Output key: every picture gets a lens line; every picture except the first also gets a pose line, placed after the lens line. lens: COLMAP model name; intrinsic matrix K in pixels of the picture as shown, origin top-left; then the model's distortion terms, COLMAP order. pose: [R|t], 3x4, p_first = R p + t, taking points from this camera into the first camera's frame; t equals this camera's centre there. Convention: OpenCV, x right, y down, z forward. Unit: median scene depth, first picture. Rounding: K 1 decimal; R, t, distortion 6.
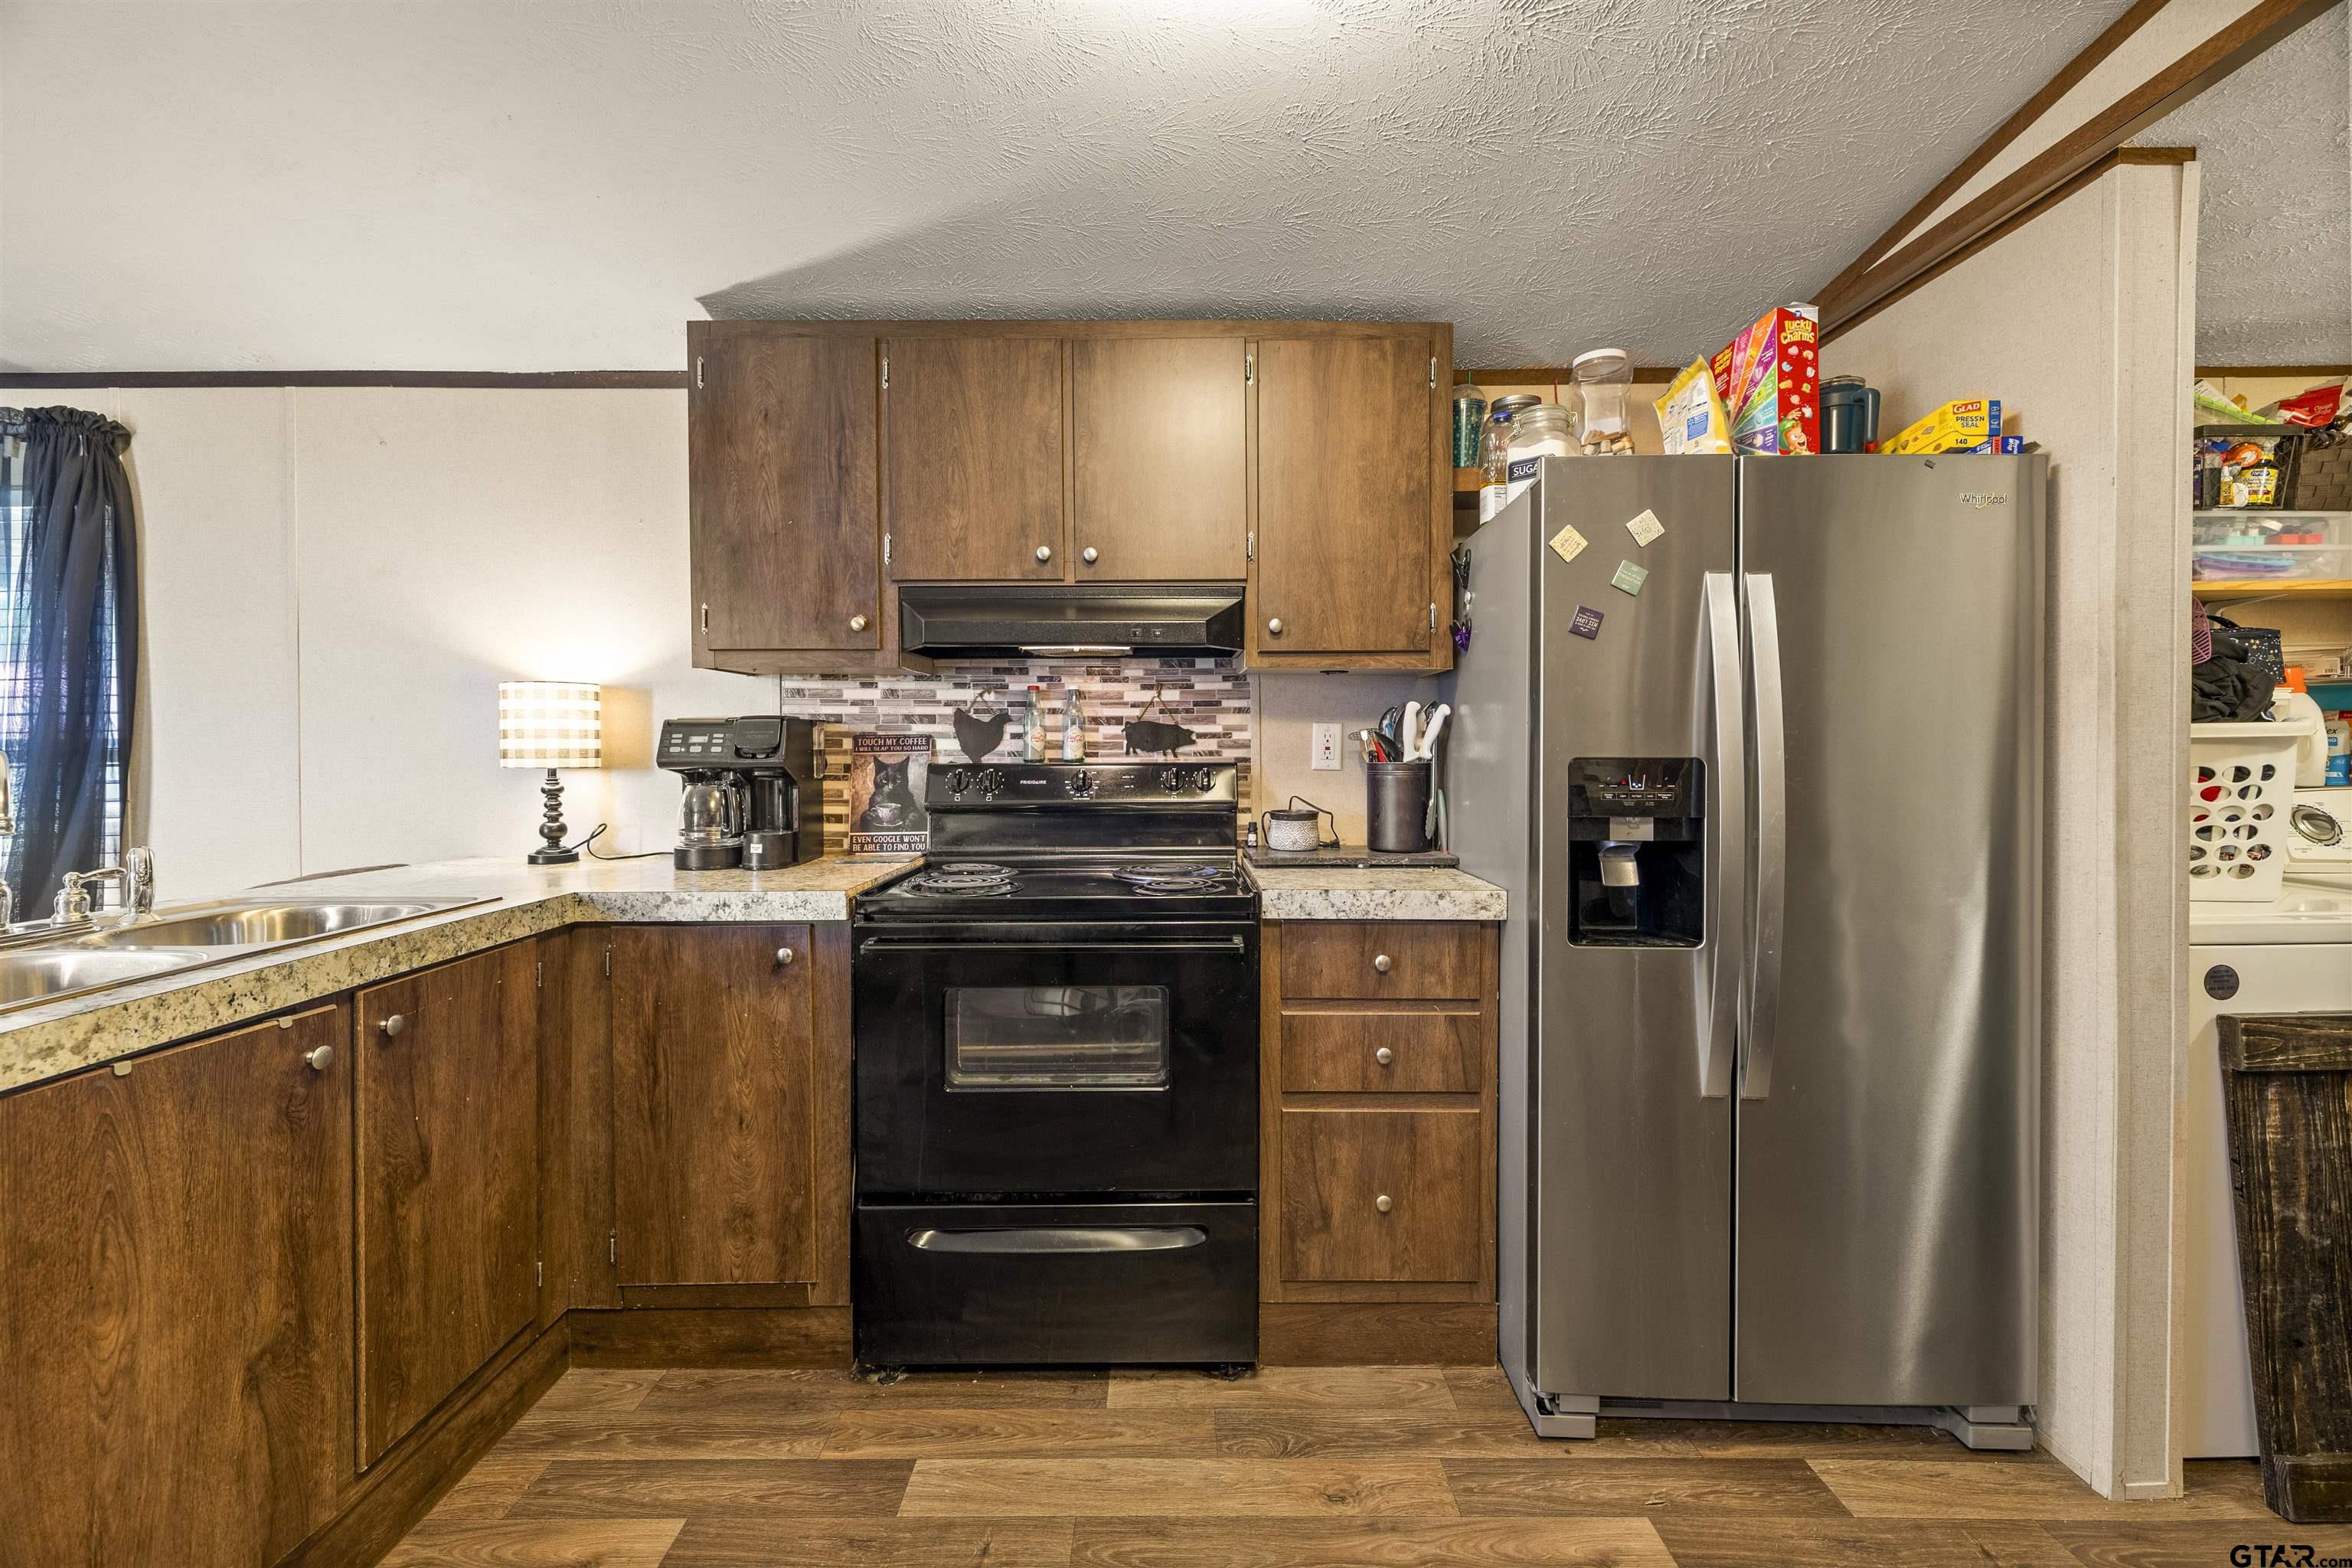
lens RADIAL K [[983.9, 0, 1178.2], [0, 983.9, 751.6], [0, 0, 1]] dist [-0.000187, -0.000026]
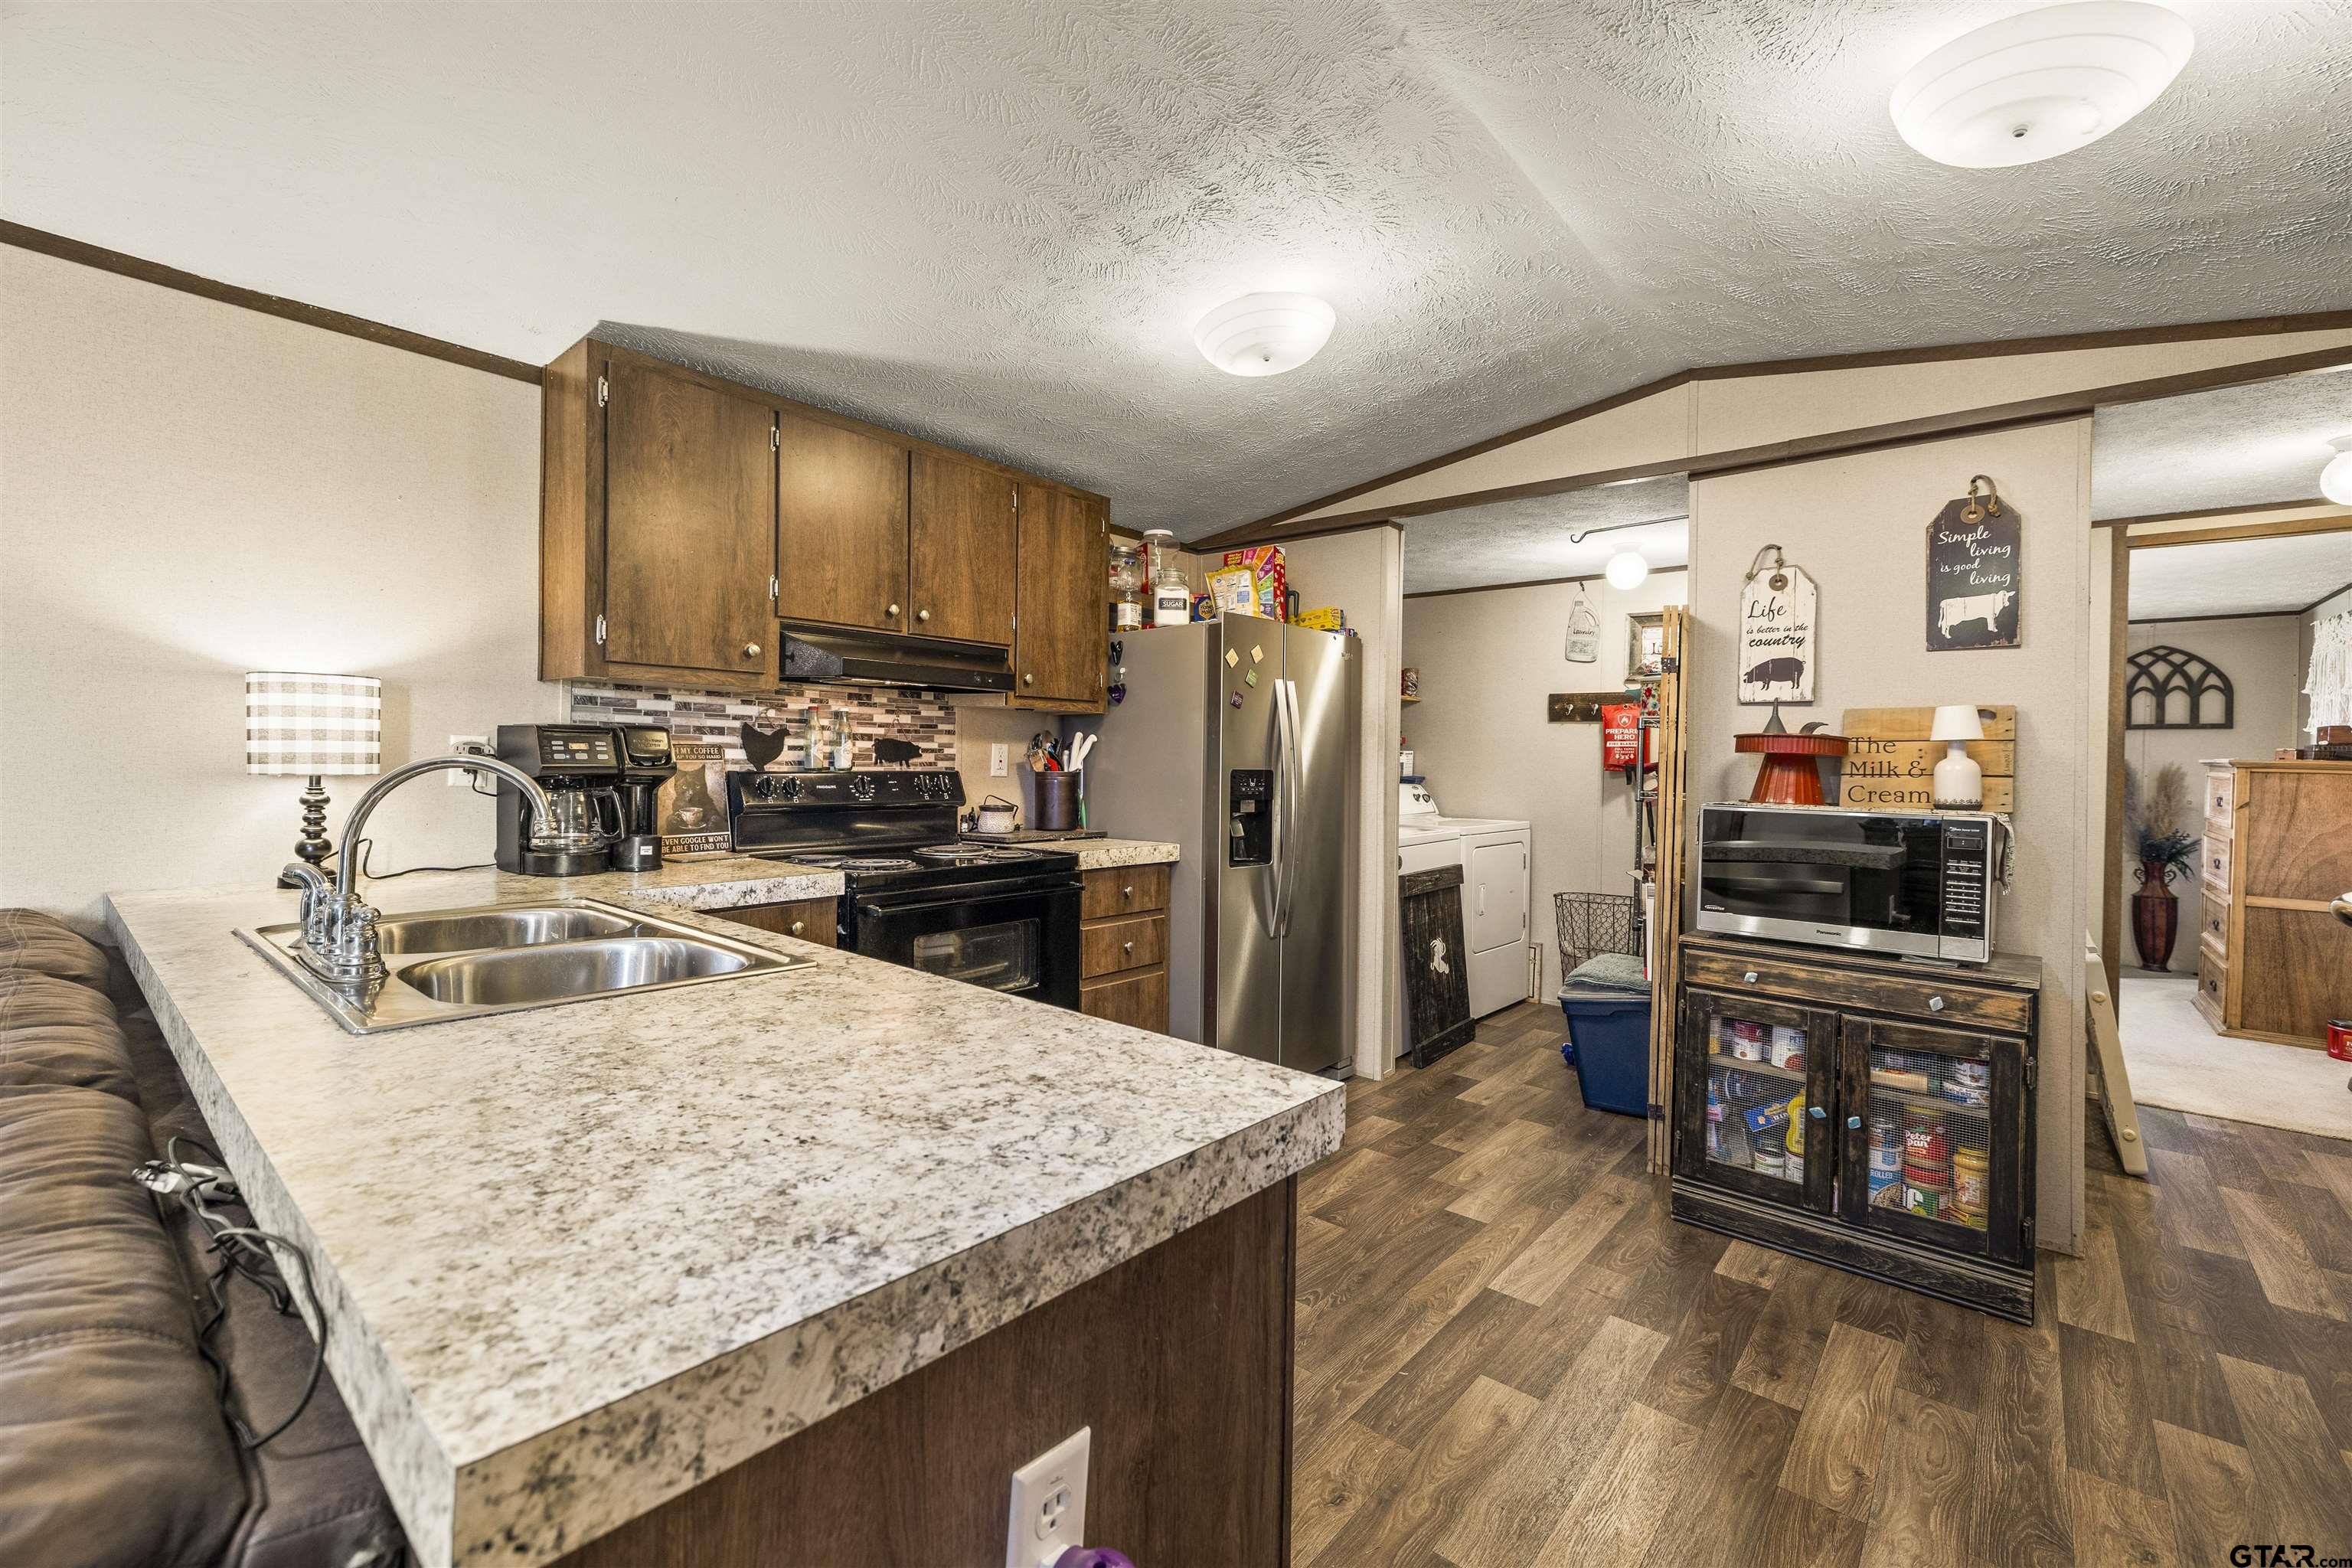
lens RADIAL K [[983.9, 0, 1178.2], [0, 983.9, 751.6], [0, 0, 1]] dist [-0.000187, -0.000026]
pose [[0.650182, 0.018570, 0.759552, -0.823810], [-0.012108, 0.999828, -0.014080, -0.000519], [-0.759682, -0.000042, 0.650294, -0.123627]]
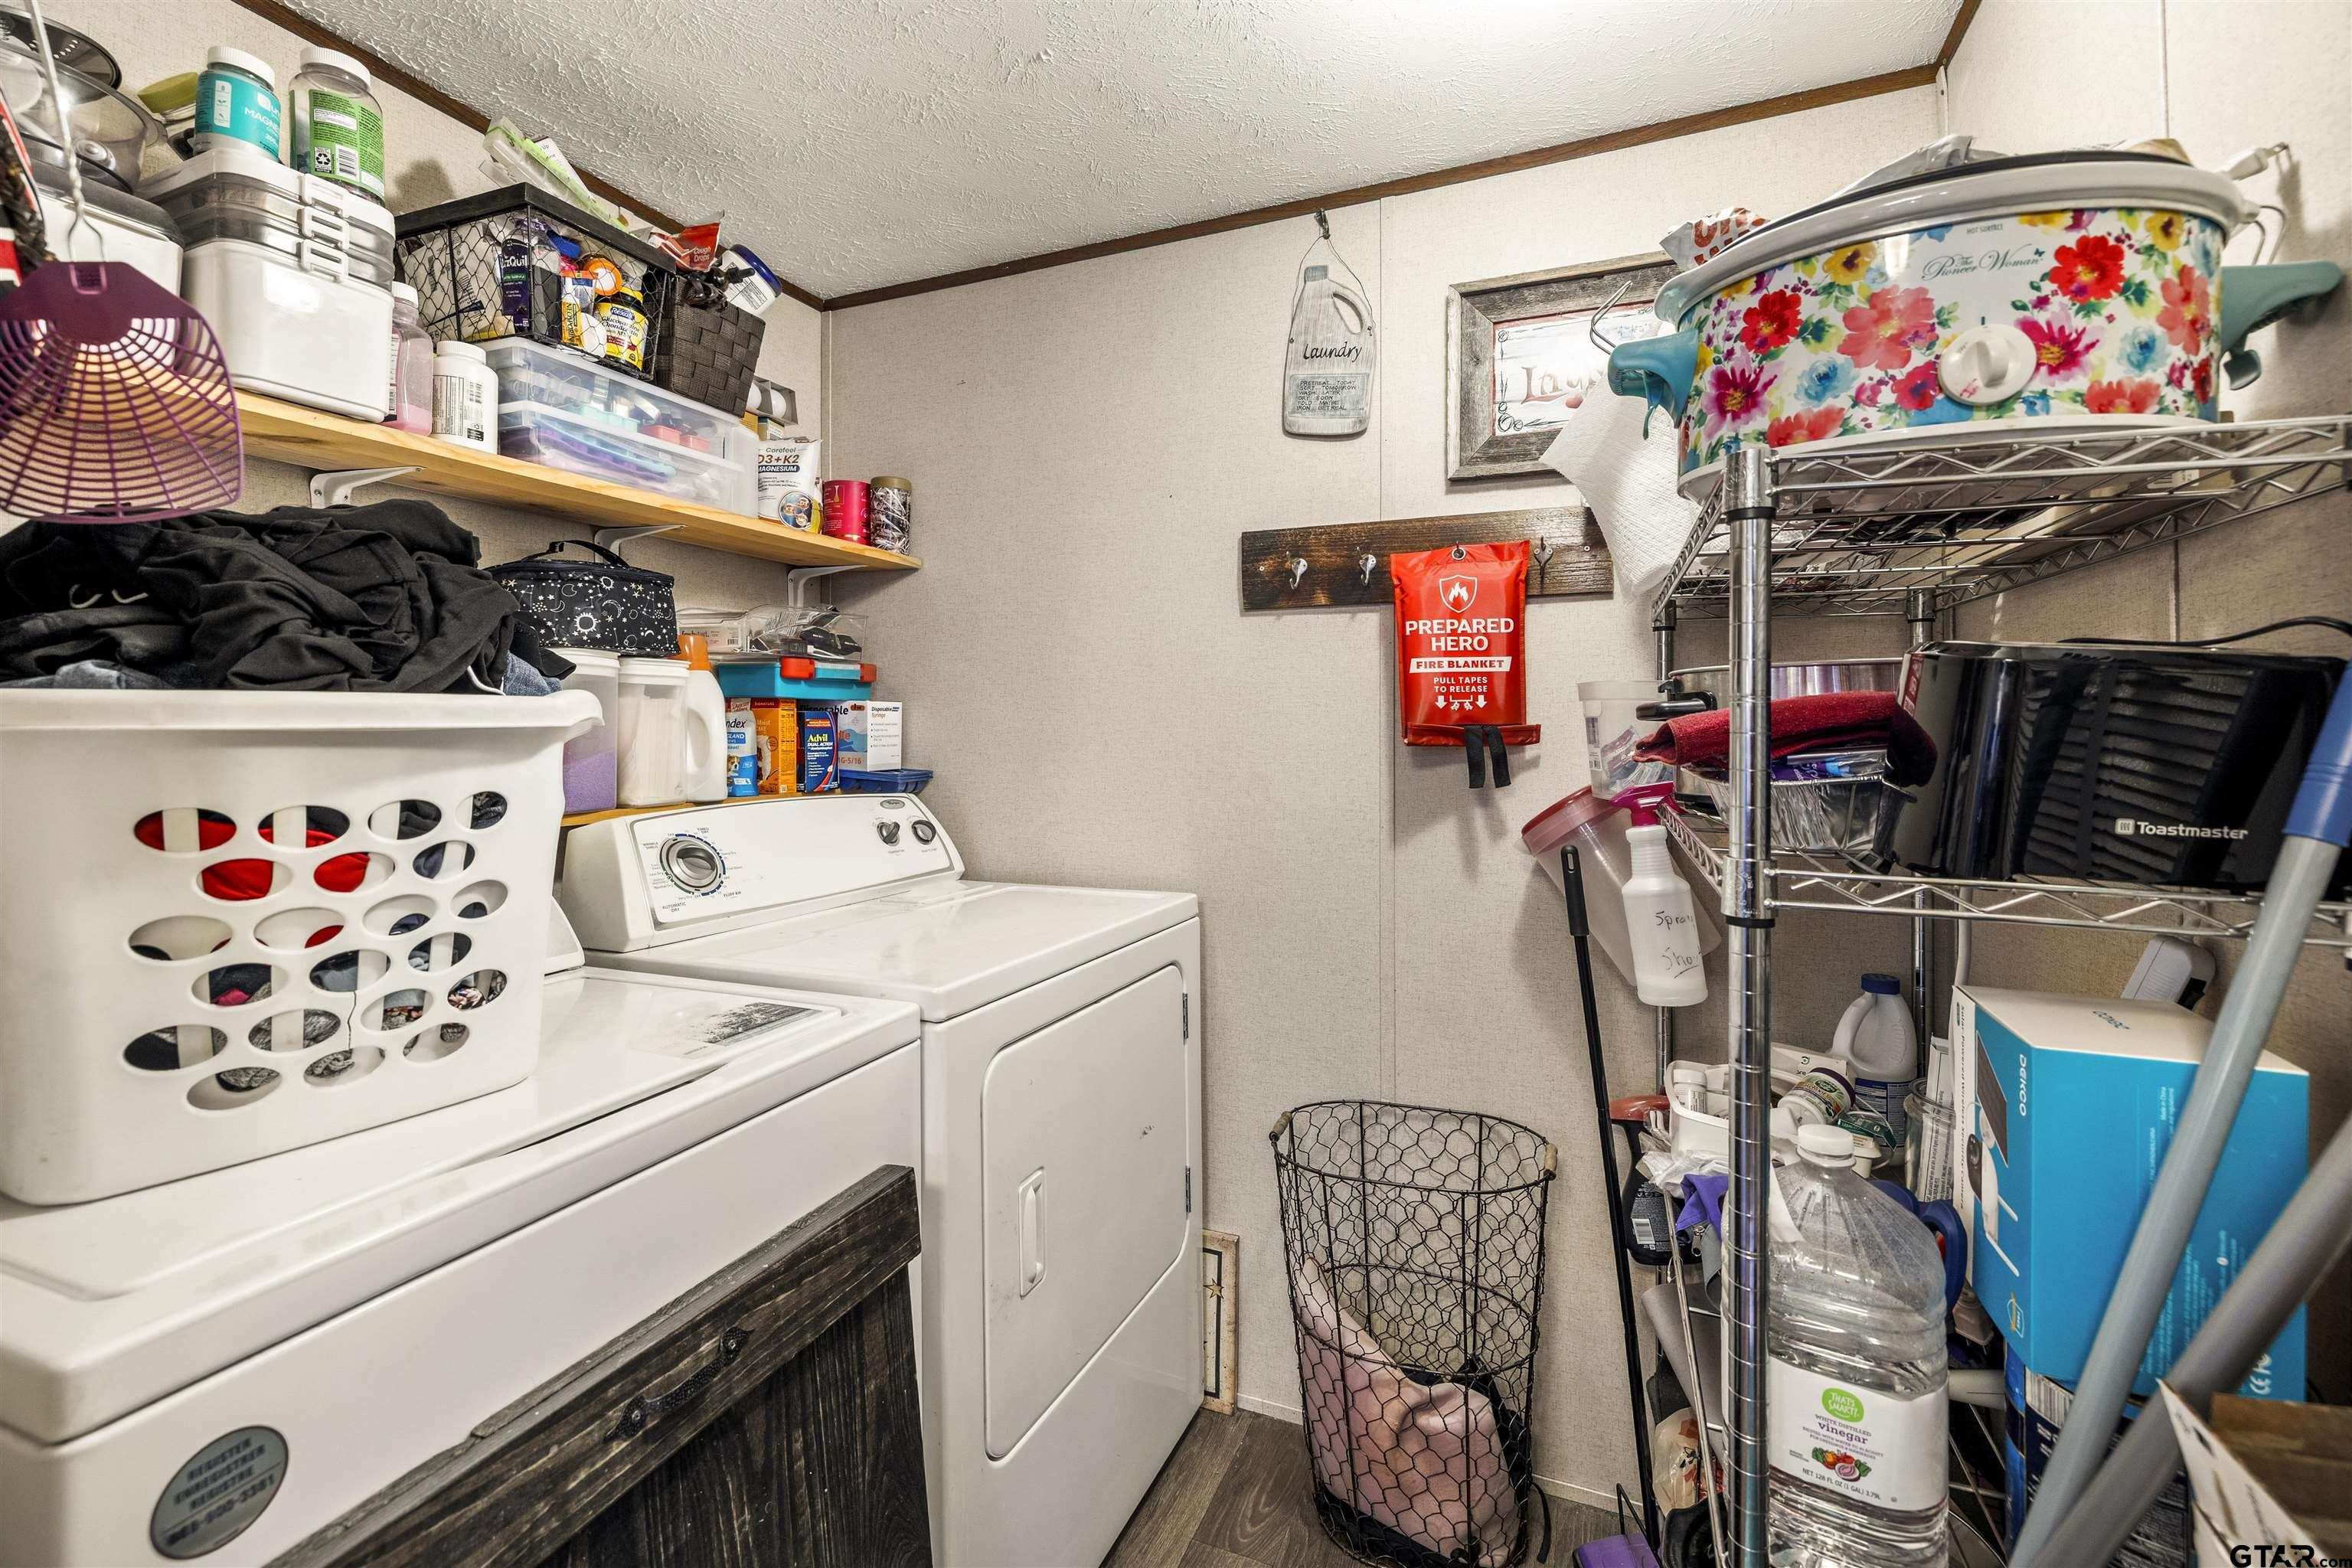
lens RADIAL K [[983.9, 0, 1178.2], [0, 983.9, 751.6], [0, 0, 1]] dist [-0.000187, -0.000026]
pose [[0.385373, -0.015326, 0.922634, 0.645264], [0.011726, 0.999863, 0.011711, -0.005089], [-0.922686, 0.006306, 0.385500, 0.426253]]
